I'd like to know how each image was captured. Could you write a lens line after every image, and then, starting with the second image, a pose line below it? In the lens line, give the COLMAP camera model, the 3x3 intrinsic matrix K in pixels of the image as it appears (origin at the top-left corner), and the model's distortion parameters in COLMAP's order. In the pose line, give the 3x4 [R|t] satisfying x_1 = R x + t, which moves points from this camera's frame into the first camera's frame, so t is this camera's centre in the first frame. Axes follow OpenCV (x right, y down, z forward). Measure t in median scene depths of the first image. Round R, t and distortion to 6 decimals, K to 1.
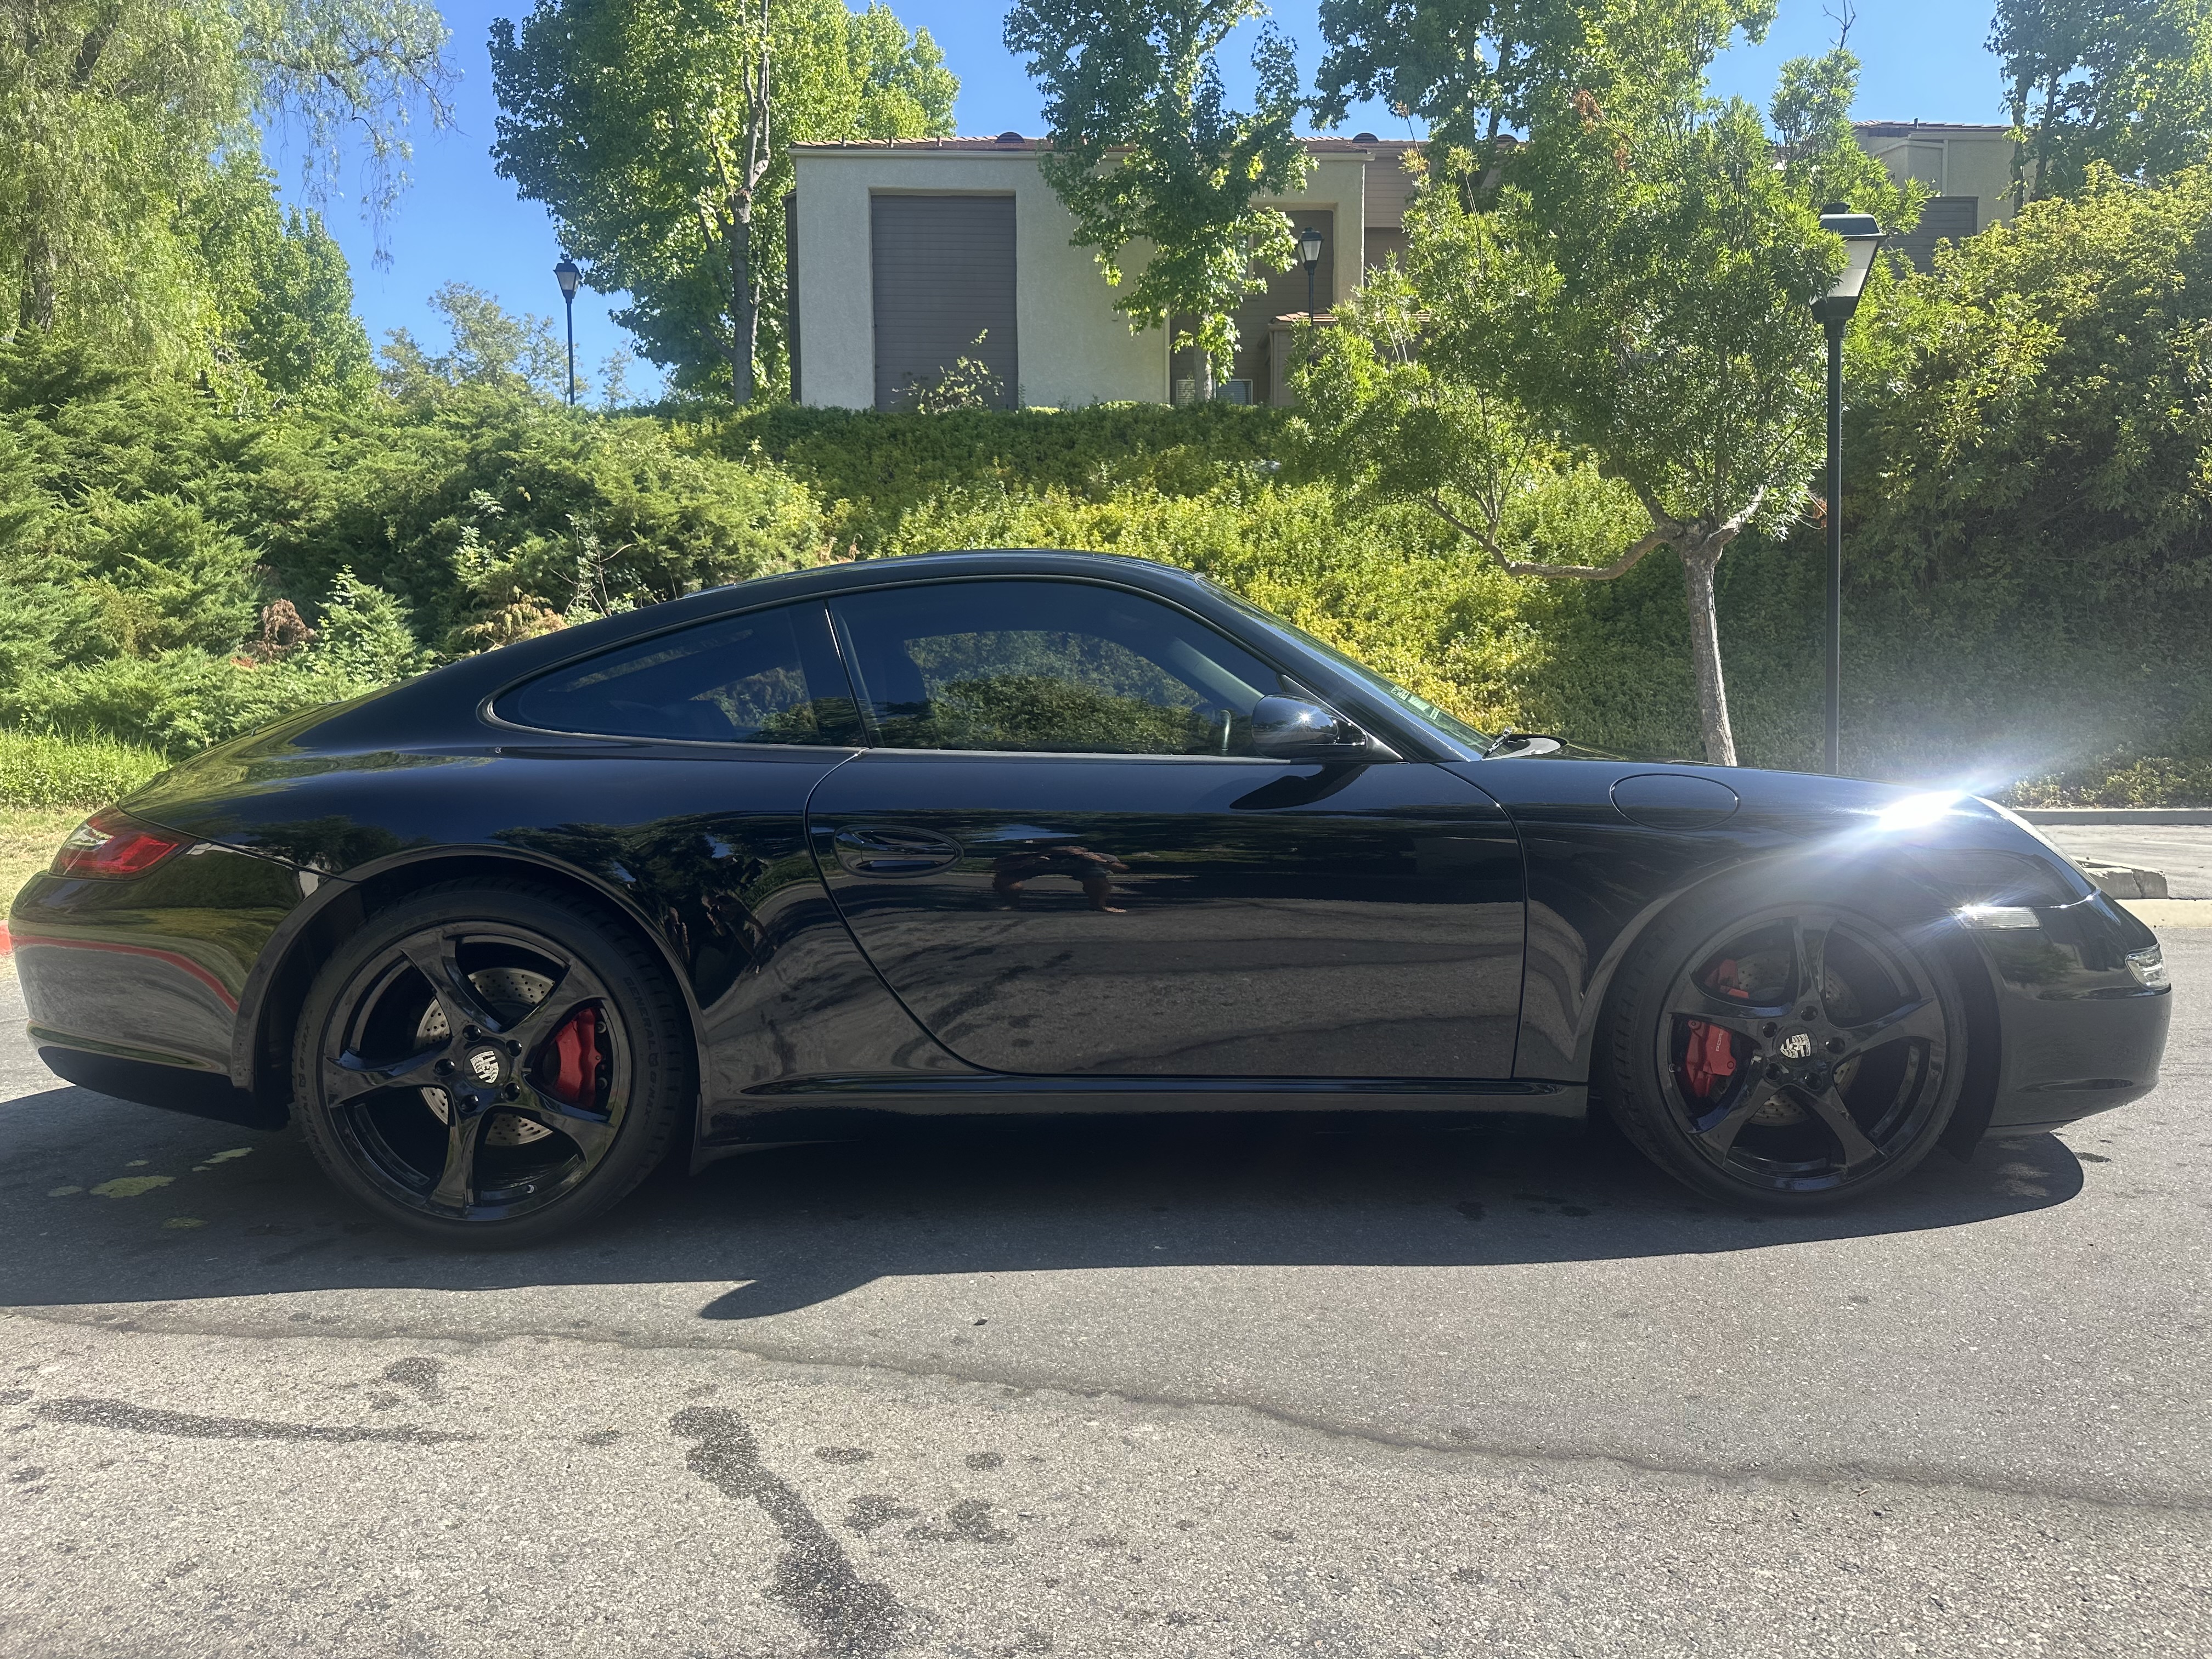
lens RADIAL K [[1597.6, 0, 1222.5], [0, 1597.6, 877.2], [0, 0, 1]] dist [0.034441, -0.075989]
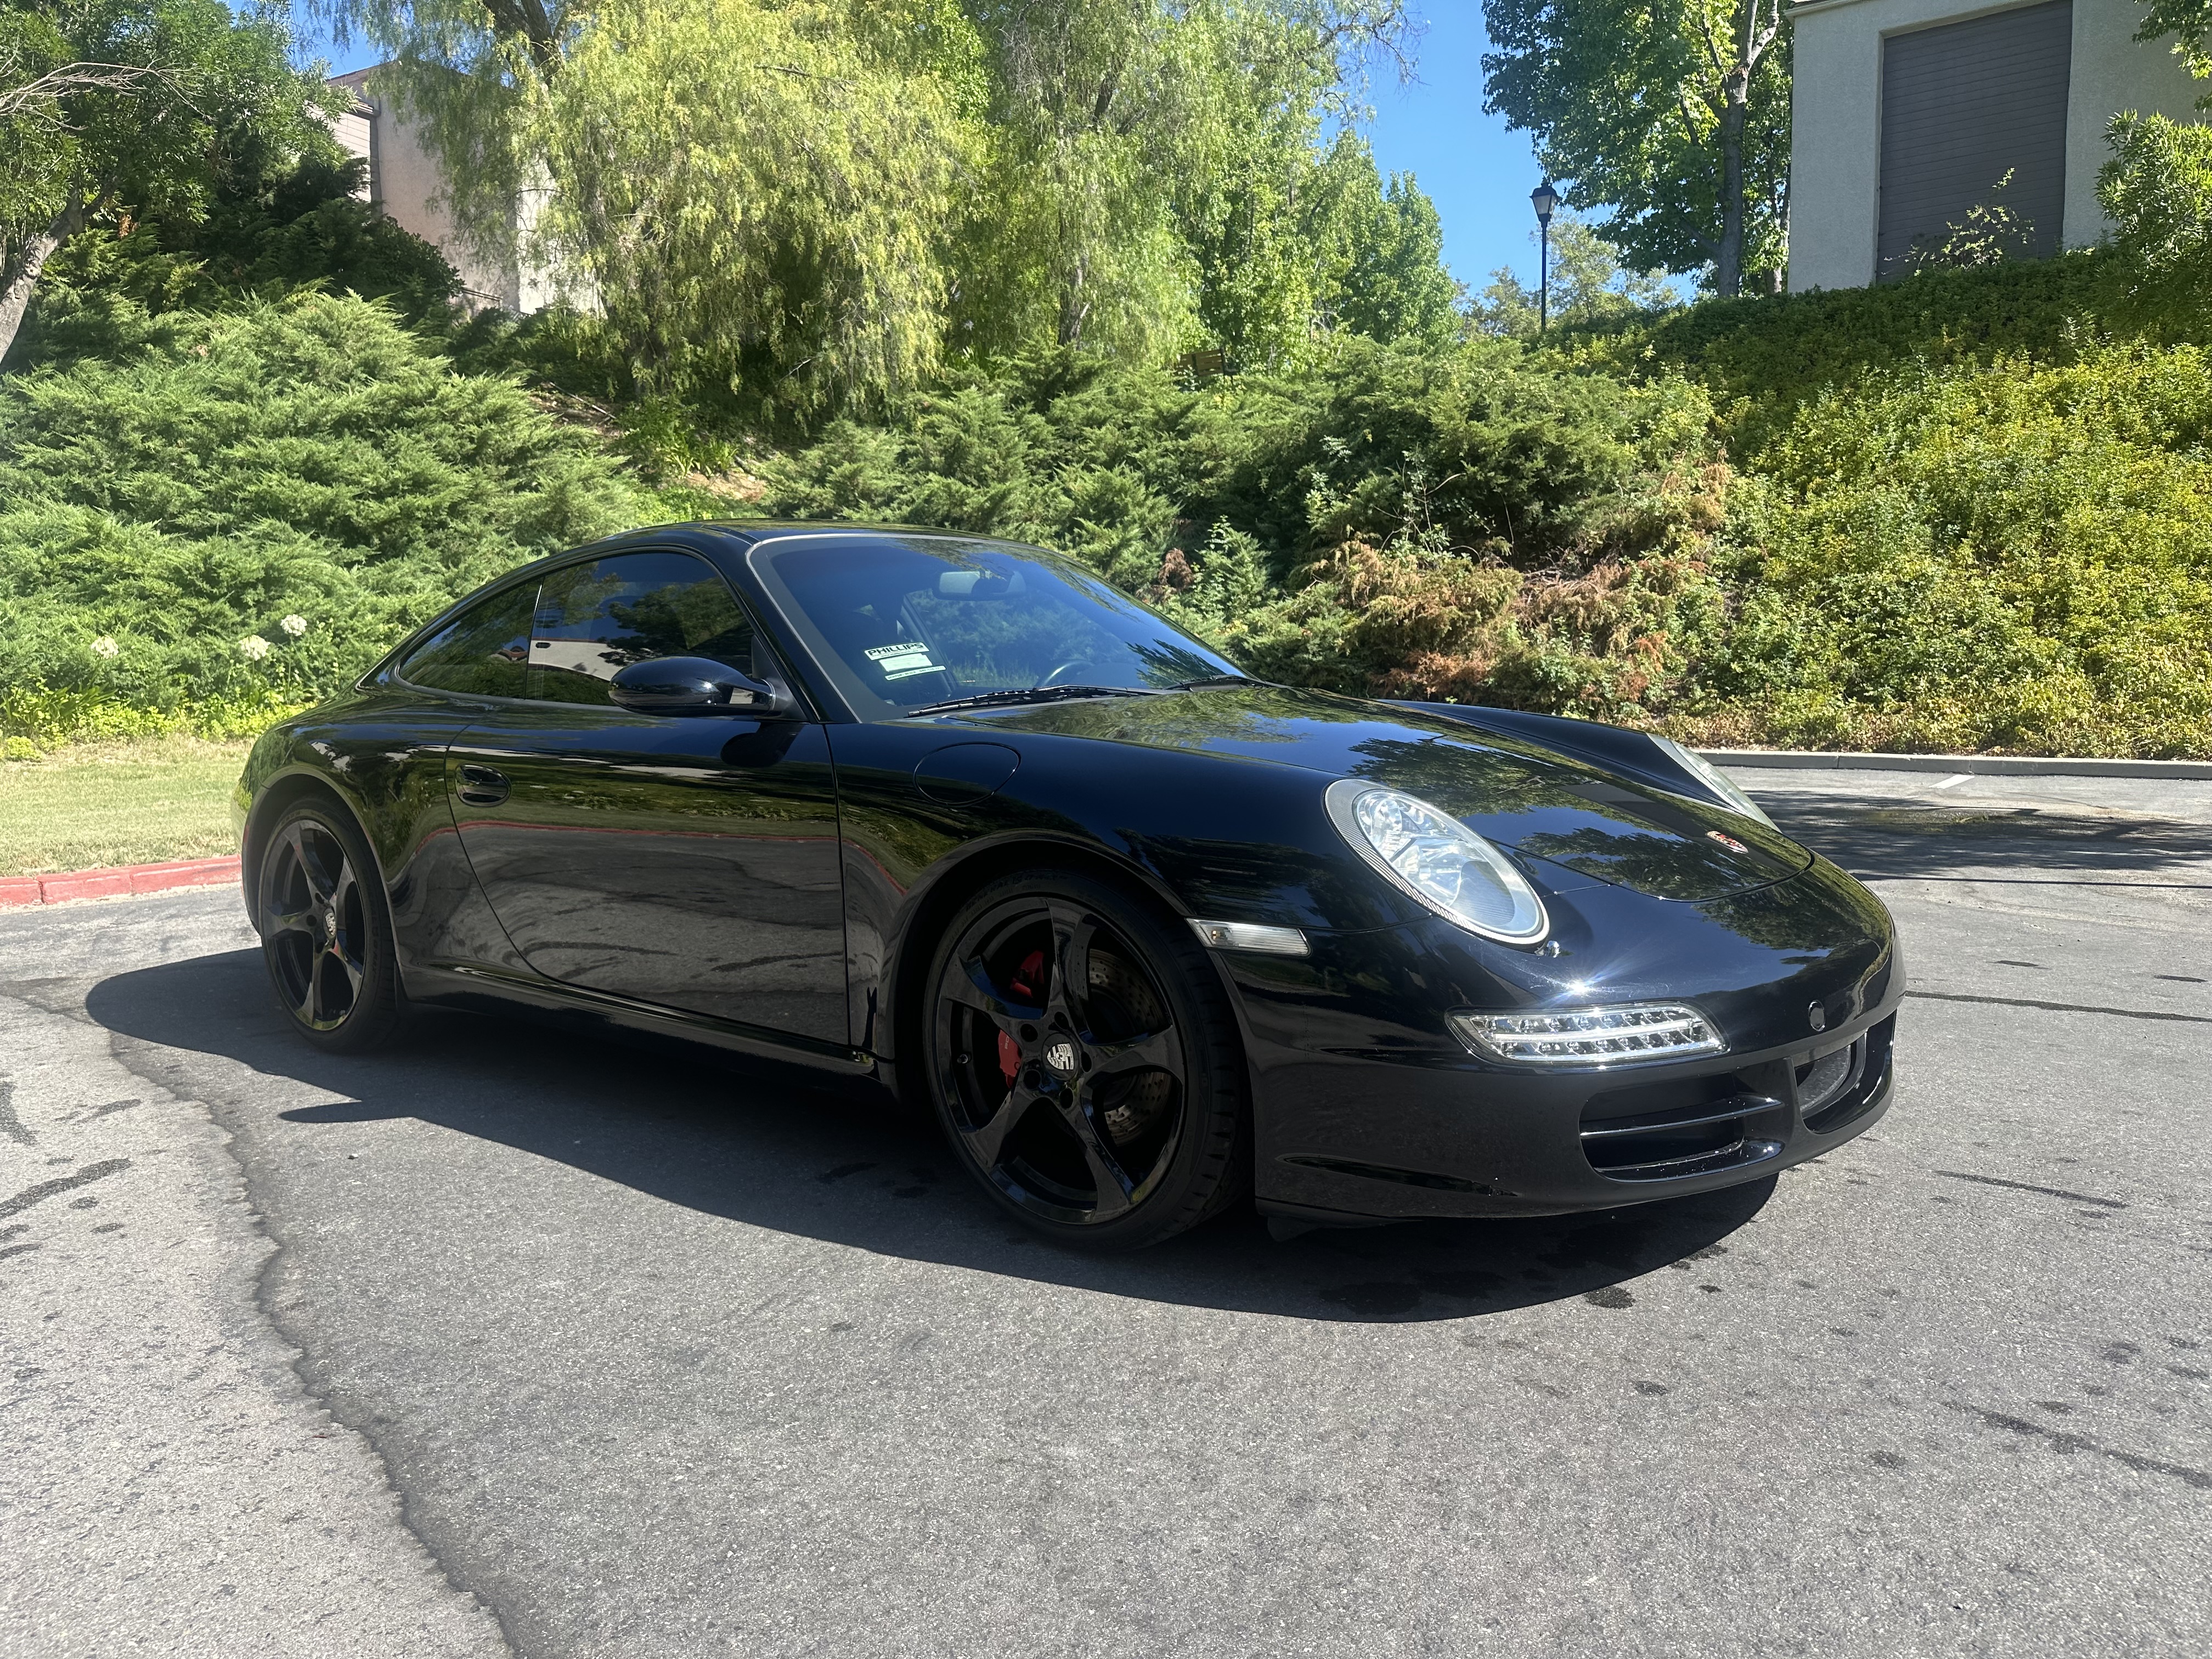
lens RADIAL K [[1580.4, 0, 974.1], [0, 1580.4, 870.2], [0, 0, 1]] dist [0.046719, -0.074479]
pose [[0.724101, 0.081049, -0.684915, 0.118944], [-0.049072, 0.996609, 0.066053, -0.007123], [0.687946, -0.014219, 0.725622, 0.045311]]
